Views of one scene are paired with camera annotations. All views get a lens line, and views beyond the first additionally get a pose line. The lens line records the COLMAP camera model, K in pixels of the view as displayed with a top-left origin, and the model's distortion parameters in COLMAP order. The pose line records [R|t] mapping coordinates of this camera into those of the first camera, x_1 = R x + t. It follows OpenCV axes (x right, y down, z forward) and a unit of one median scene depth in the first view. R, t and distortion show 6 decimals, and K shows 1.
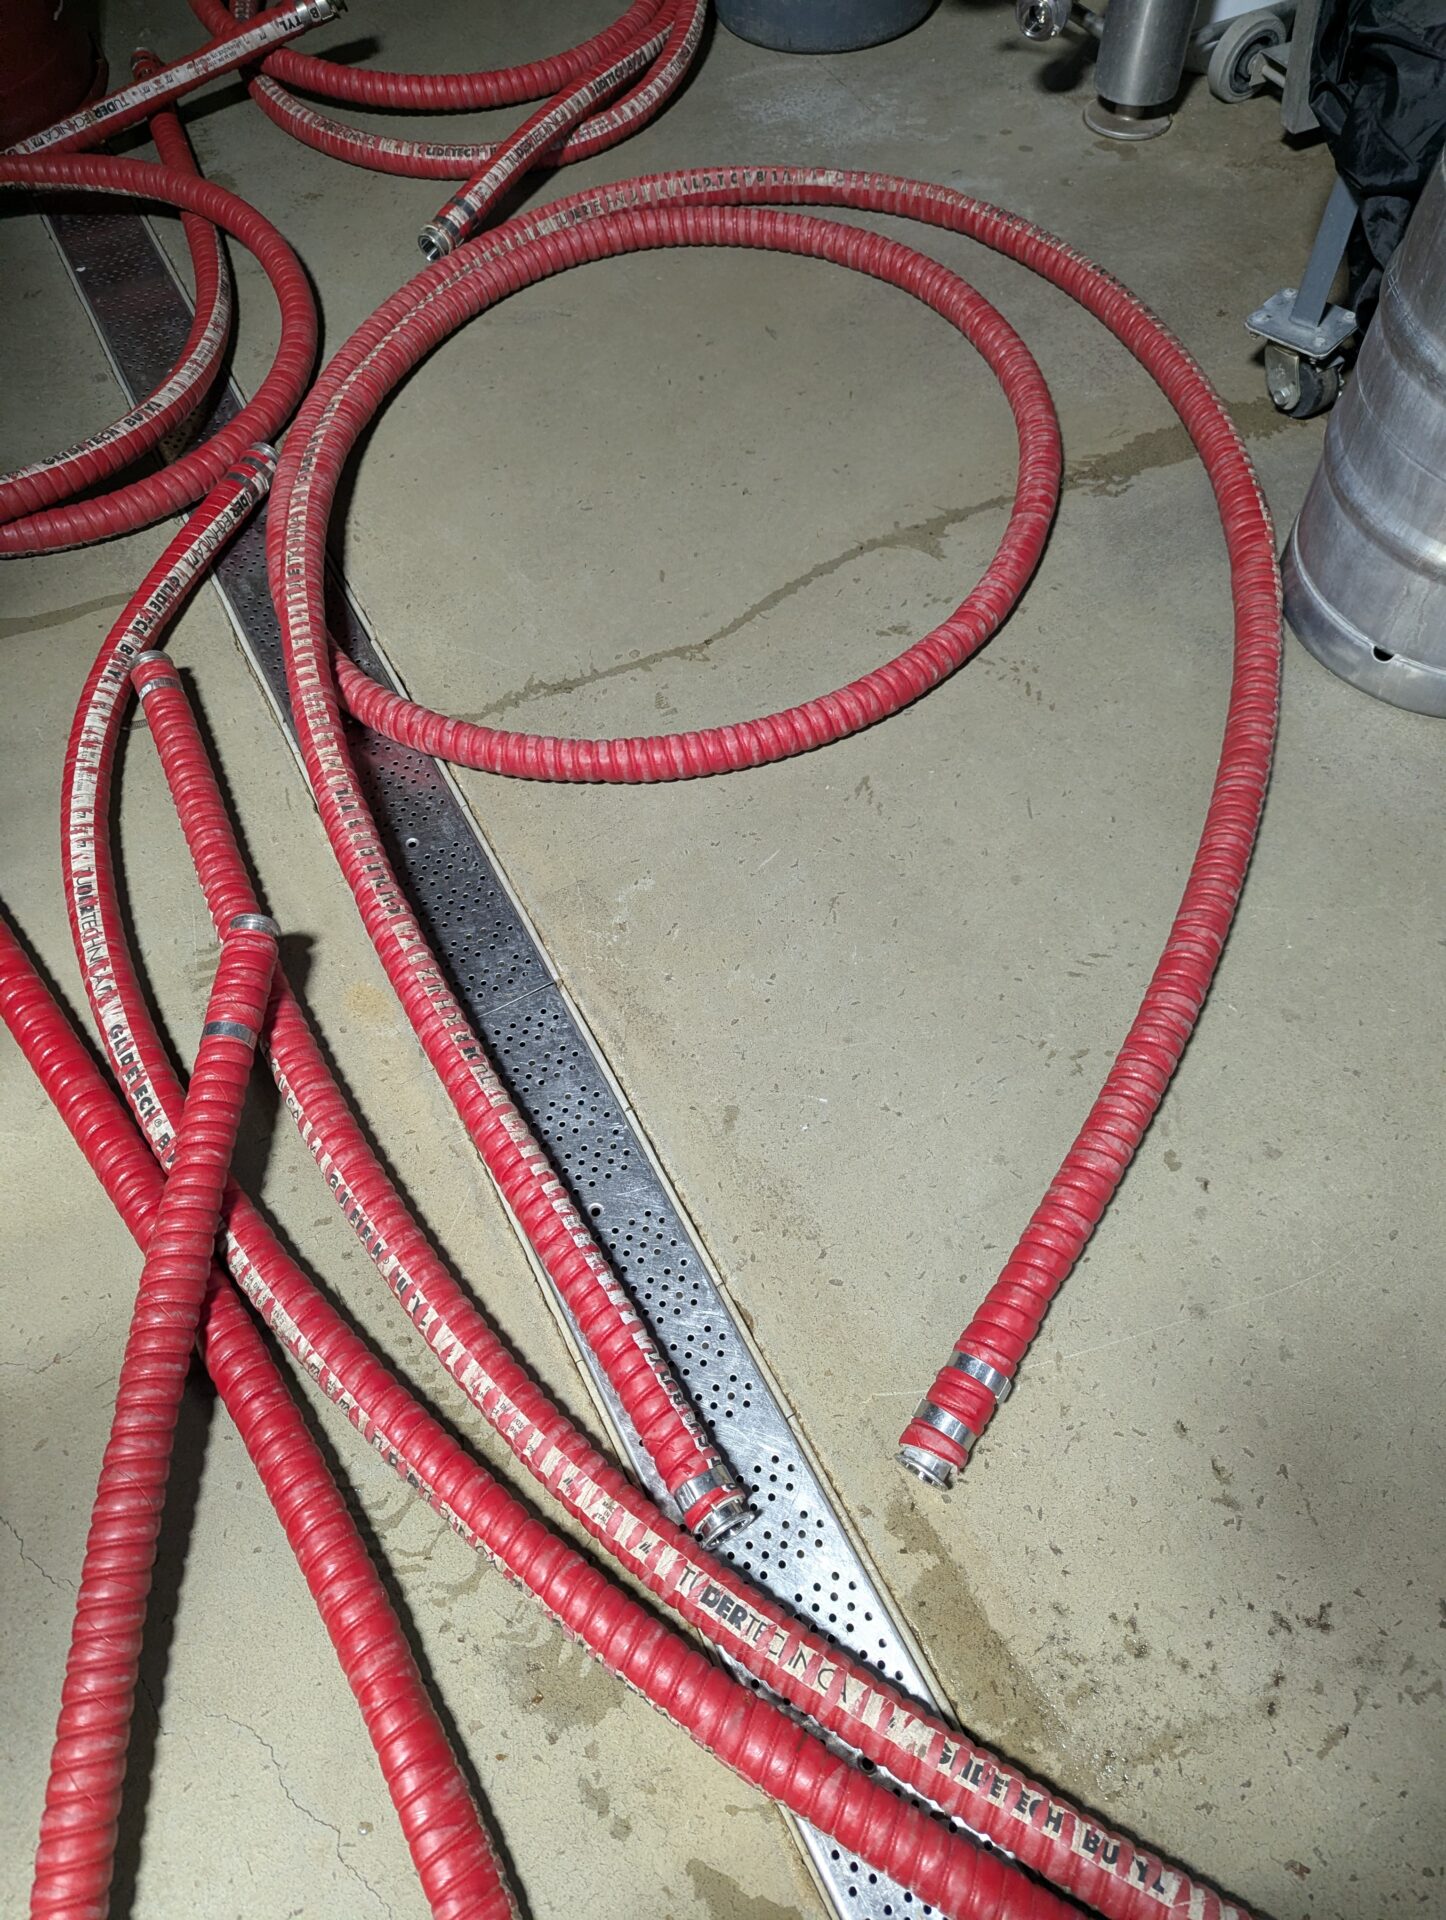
lens RADIAL K [[1394.0, 0, 715.5], [0, 1394.0, 950.3], [0, 0, 1]] dist [0.078102, -0.080768]
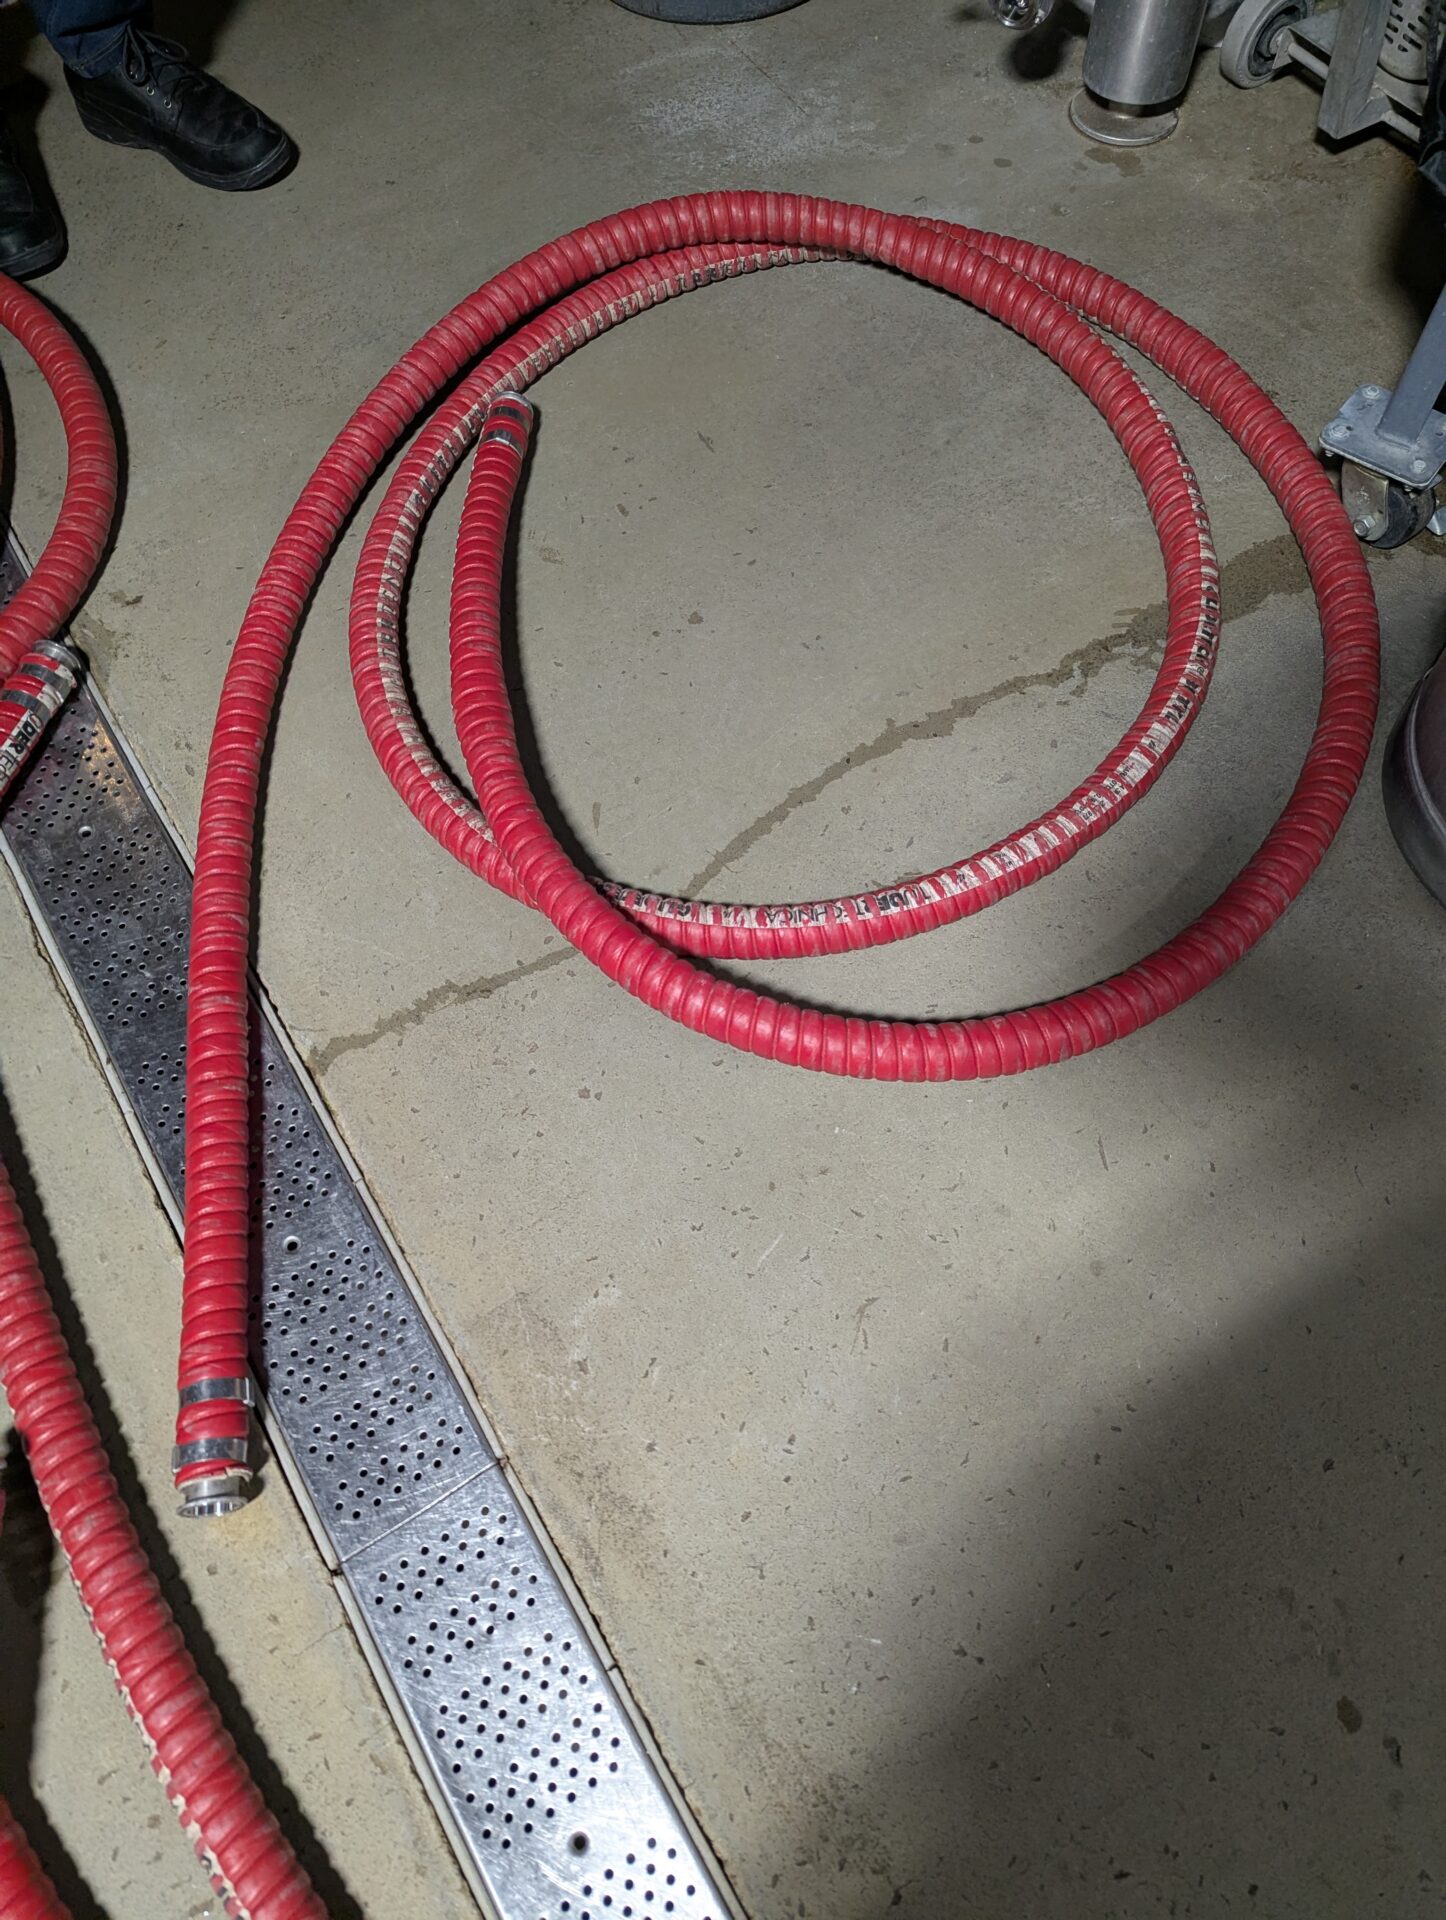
lens RADIAL K [[1323.6, 0, 765.0], [0, 1323.6, 963.8], [0, 0, 1]] dist [0.075360, -0.069681]
pose [[0.994934, -0.080527, 0.060184, 0.004111], [0.073974, 0.991807, 0.104152, -0.255359], [-0.068078, -0.099172, 0.992739, 0.259576]]
